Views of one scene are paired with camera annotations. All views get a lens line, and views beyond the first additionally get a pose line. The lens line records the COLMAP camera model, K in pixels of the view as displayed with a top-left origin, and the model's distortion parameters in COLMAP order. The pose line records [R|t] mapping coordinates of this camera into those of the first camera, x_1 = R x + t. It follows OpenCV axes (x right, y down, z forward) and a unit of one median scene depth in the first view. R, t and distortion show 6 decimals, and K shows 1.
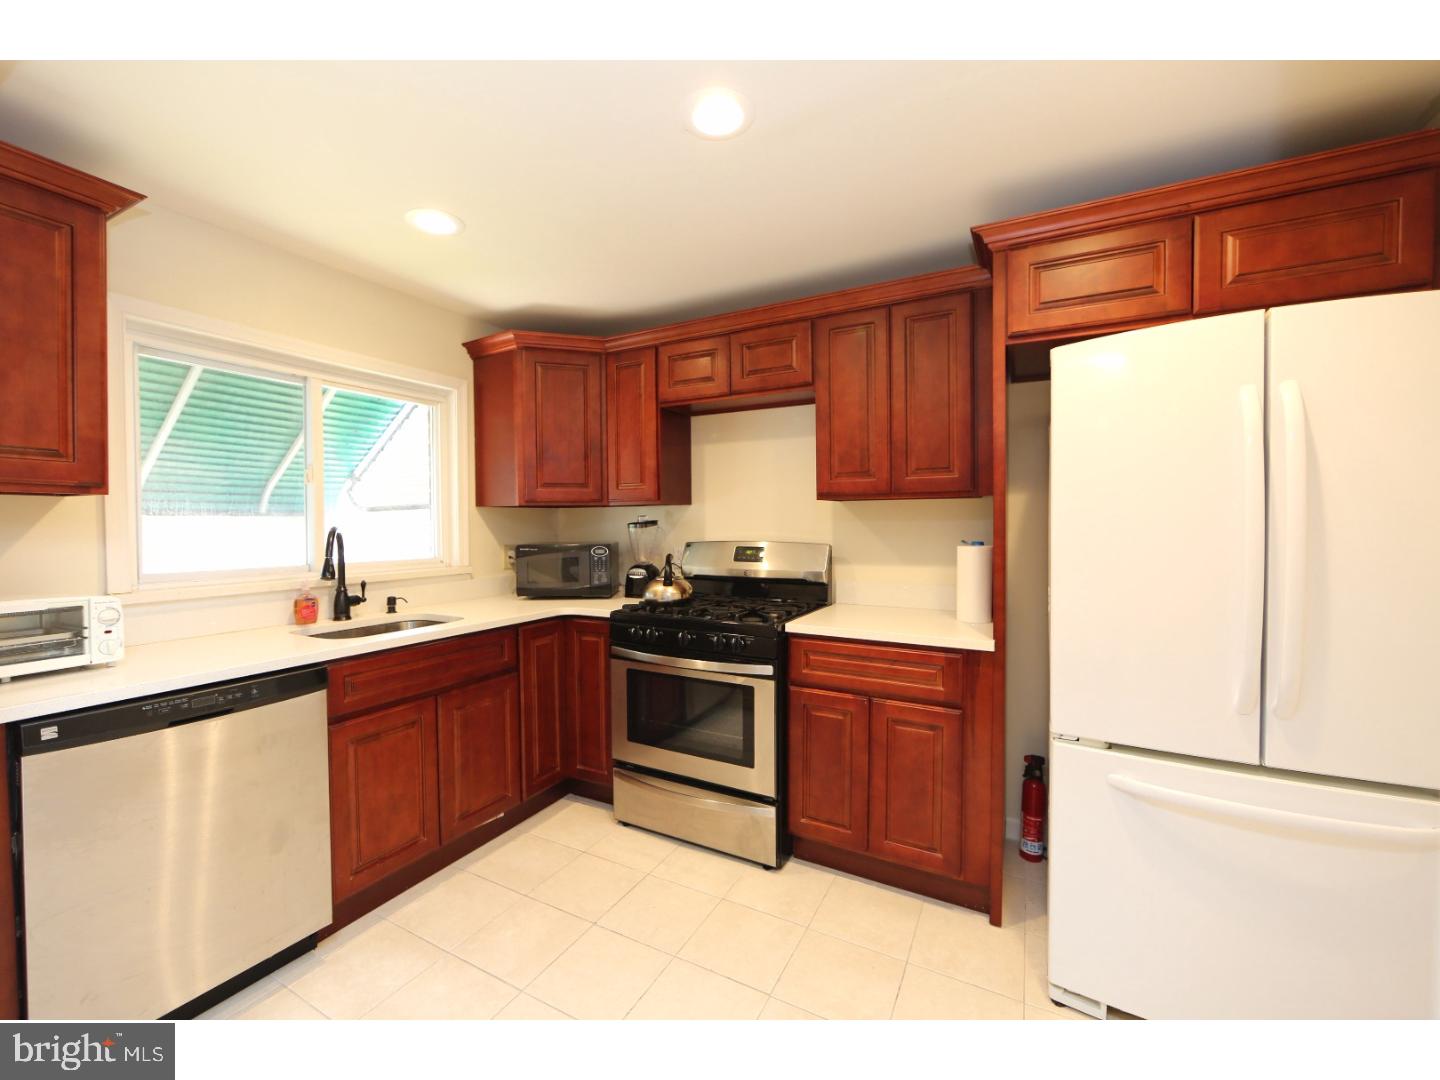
lens RADIAL K [[589.9, 0, 714.1], [0, 589.9, 533.4], [0, 0, 1]] dist [-0.009159, 0.000531]
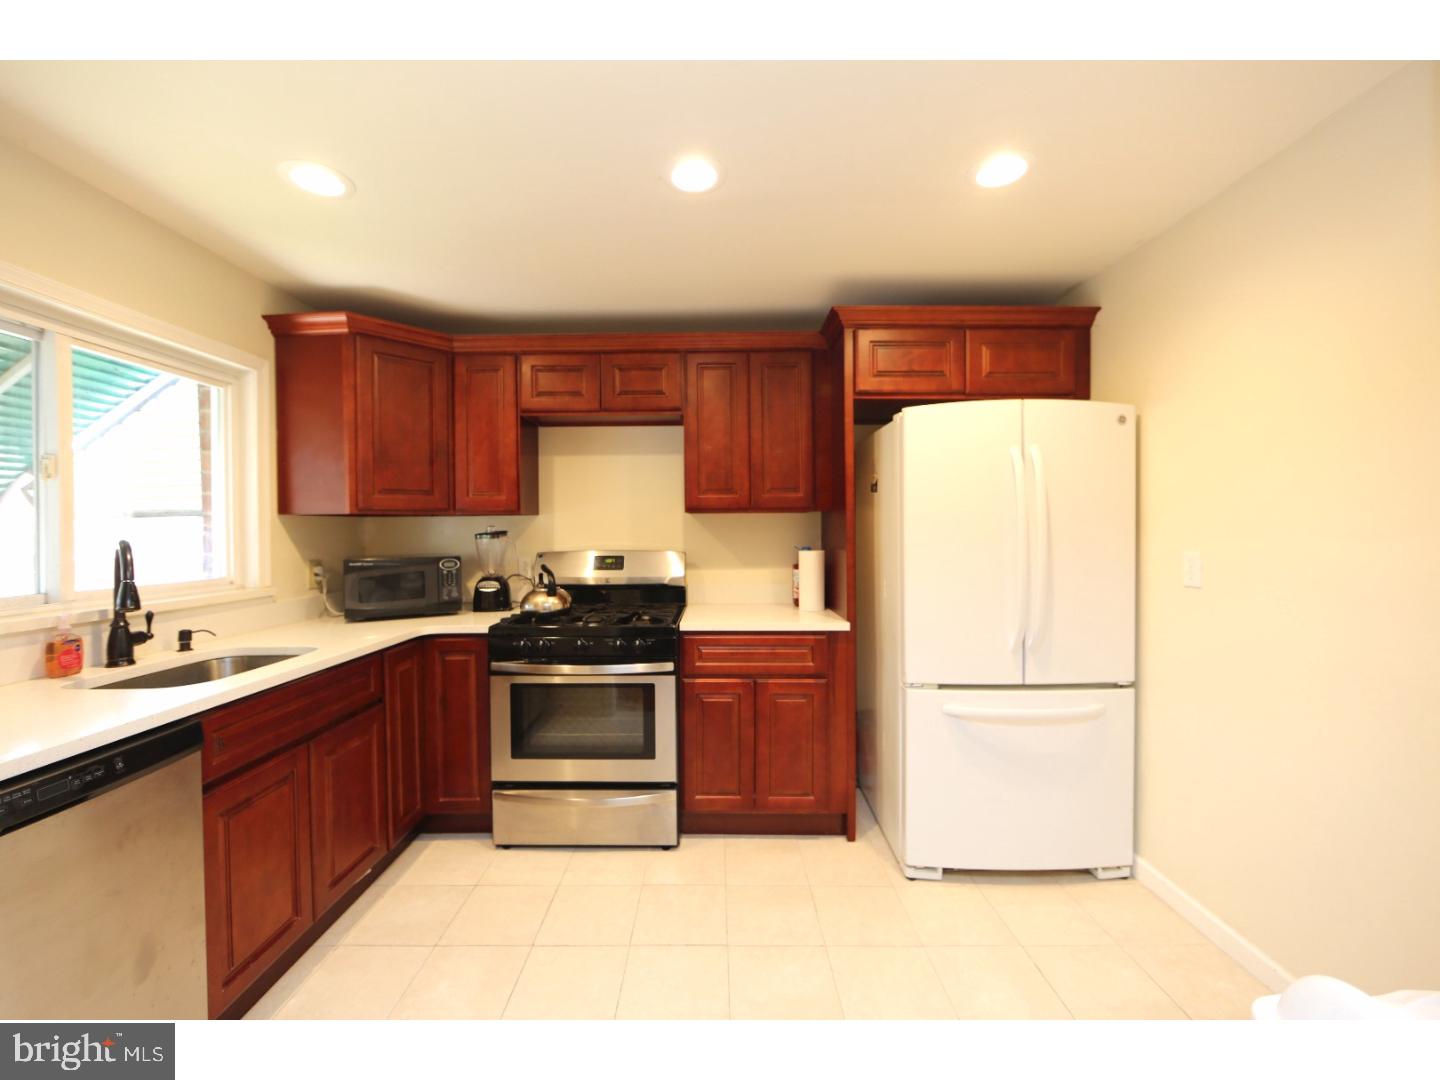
lens RADIAL K [[570.5, 0, 711.4], [0, 570.5, 533.2], [0, 0, 1]] dist [-0.016197, 0.004552]
pose [[0.880375, -0.002876, 0.474269, -0.310441], [0.011322, 0.999824, -0.014953, -0.000252], [-0.474142, 0.018534, 0.880253, 0.019015]]
